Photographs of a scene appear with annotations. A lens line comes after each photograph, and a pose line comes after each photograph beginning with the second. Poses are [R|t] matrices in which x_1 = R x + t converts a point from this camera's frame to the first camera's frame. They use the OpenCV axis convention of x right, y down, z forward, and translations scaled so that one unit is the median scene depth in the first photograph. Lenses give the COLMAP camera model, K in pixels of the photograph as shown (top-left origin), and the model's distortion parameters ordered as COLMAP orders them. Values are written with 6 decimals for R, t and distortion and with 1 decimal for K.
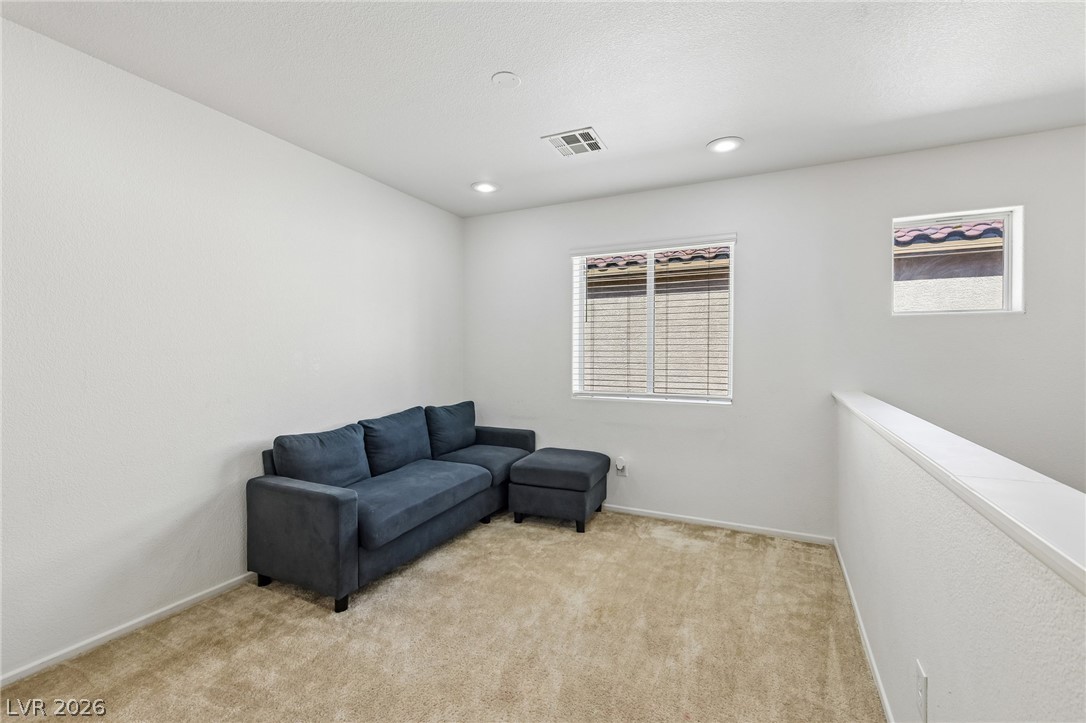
lens RADIAL K [[475.5, 0, 549.7], [0, 475.5, 360.0], [0, 0, 1]] dist [0.002823, 0.000537]
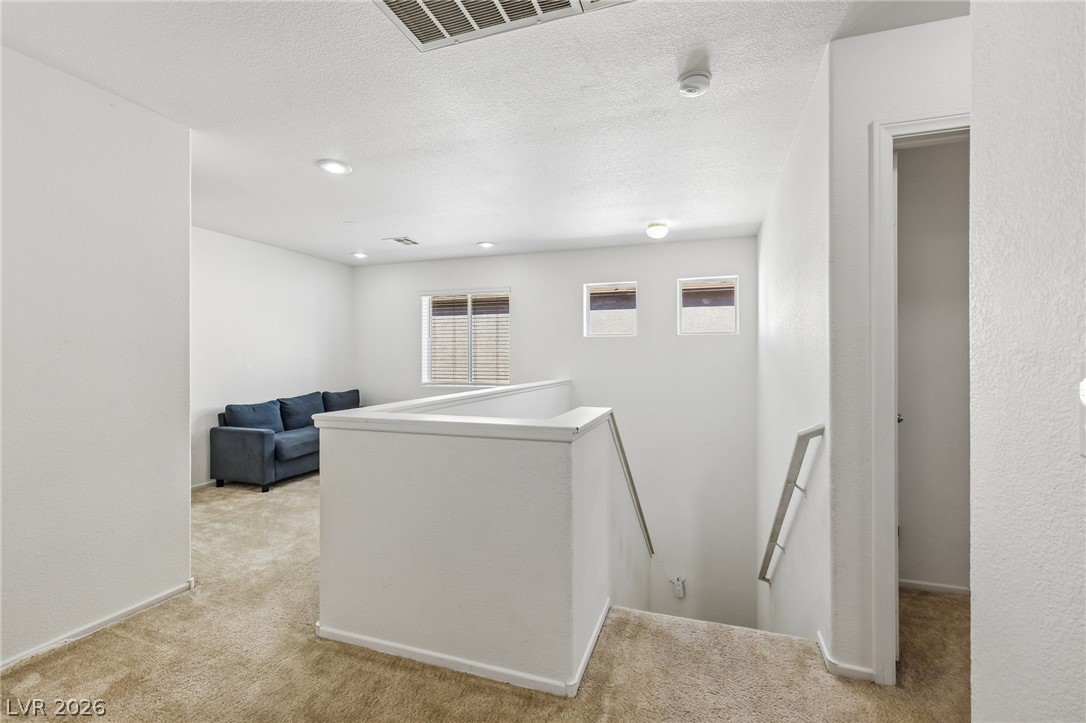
lens RADIAL K [[475.5, 0, 541.4], [0, 475.5, 360.3], [0, 0, 1]] dist [0.002823, 0.000537]
pose [[0.994033, -0.000246, 0.109080, 0.343161], [0.000557, 0.999996, -0.002818, -0.000349], [-0.109079, 0.002862, 0.994029, -0.769883]]
